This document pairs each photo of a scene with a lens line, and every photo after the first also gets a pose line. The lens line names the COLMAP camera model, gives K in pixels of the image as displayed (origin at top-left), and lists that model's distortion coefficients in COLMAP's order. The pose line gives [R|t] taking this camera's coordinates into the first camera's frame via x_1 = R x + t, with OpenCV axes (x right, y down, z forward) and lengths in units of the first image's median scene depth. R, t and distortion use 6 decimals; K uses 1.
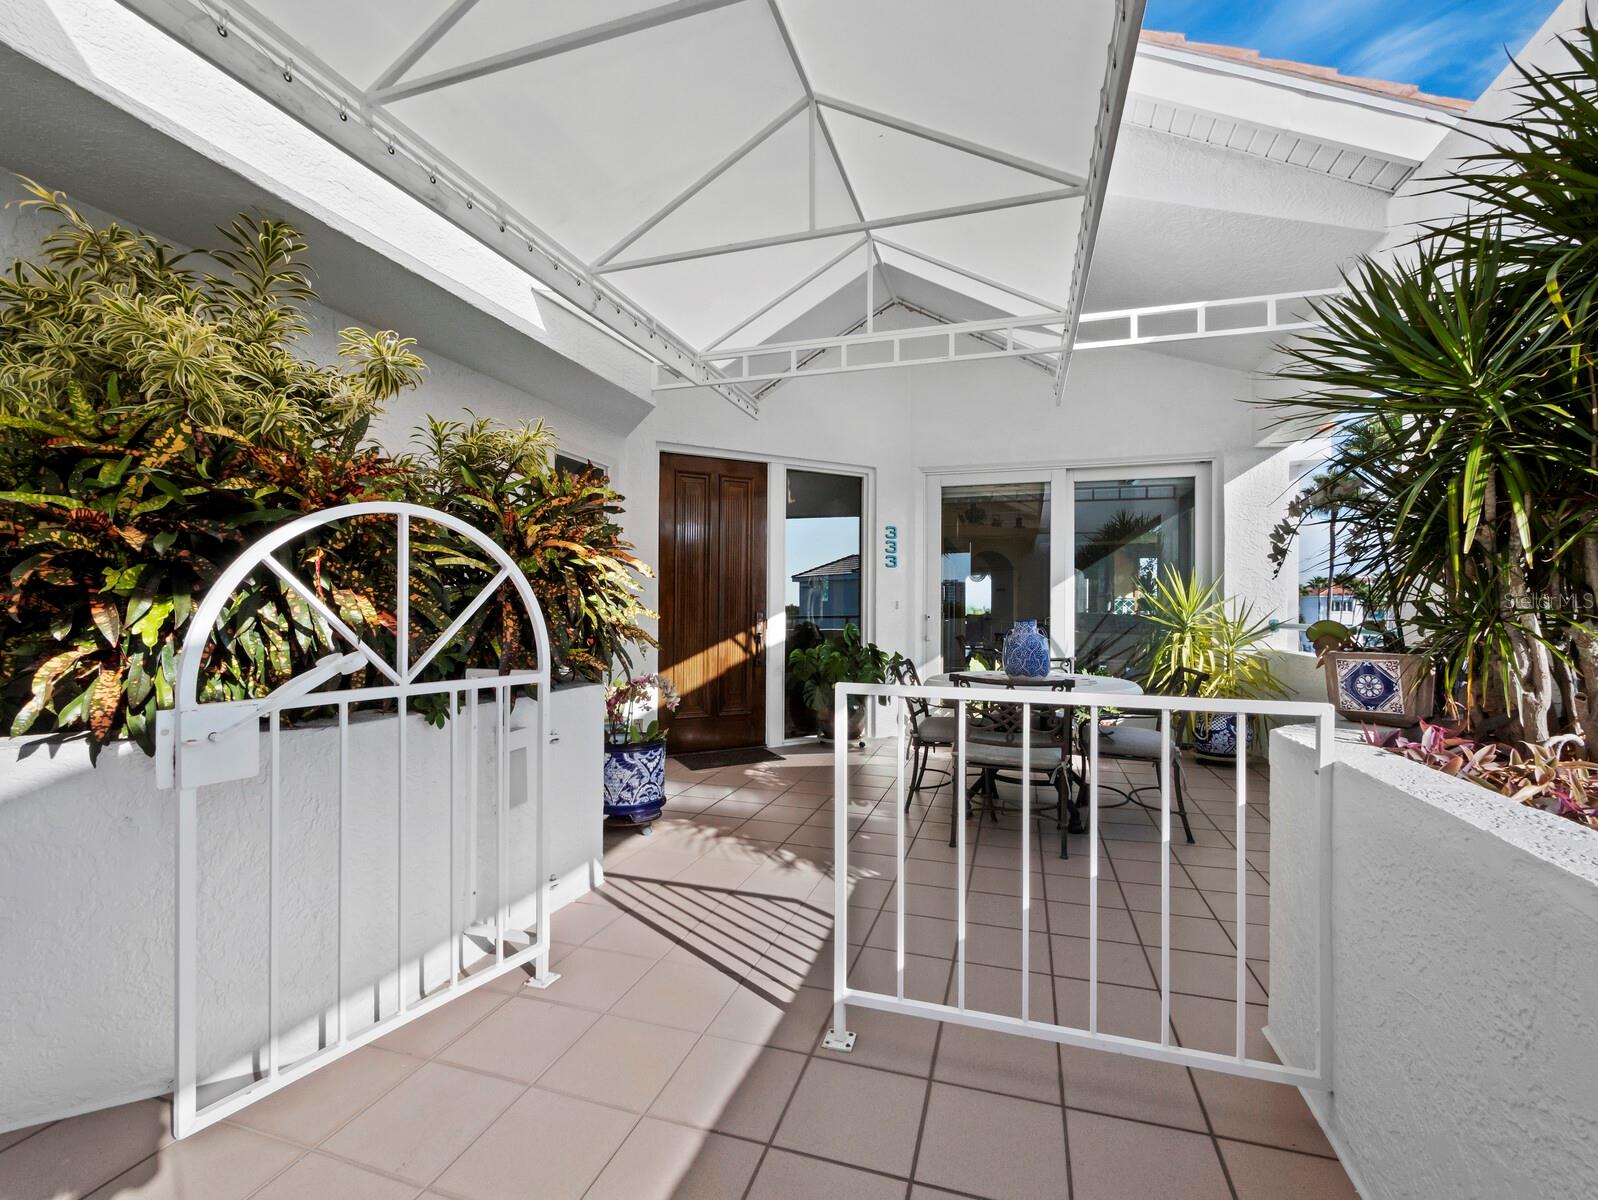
lens RADIAL K [[677.8, 0, 804.6], [0, 677.8, 612.4], [0, 0, 1]] dist [-0.007919, 0.000850]
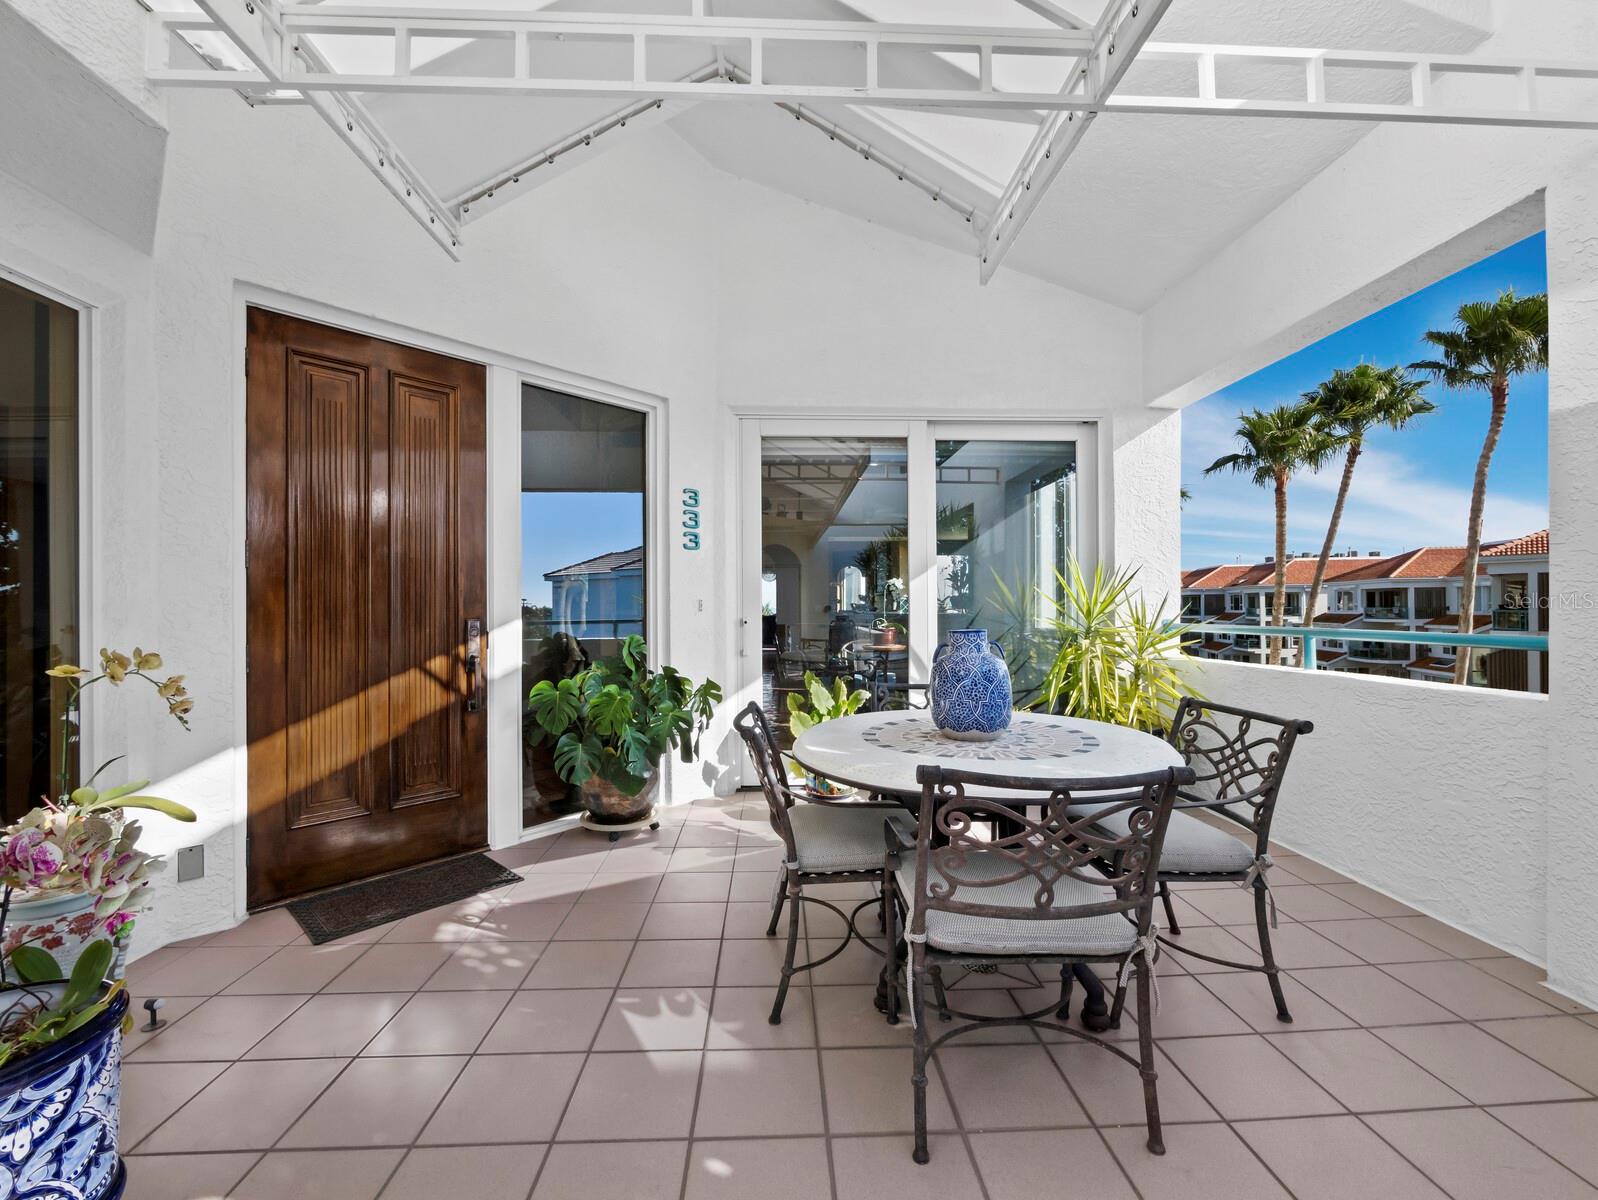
lens RADIAL K [[677.8, 0, 804.6], [0, 677.8, 612.4], [0, 0, 1]] dist [-0.007919, 0.000850]
pose [[0.938519, -0.011796, 0.345026, 0.000068], [0.013411, 0.999907, -0.002294, -0.001462], [-0.344967, 0.006780, 0.938590, 0.364108]]
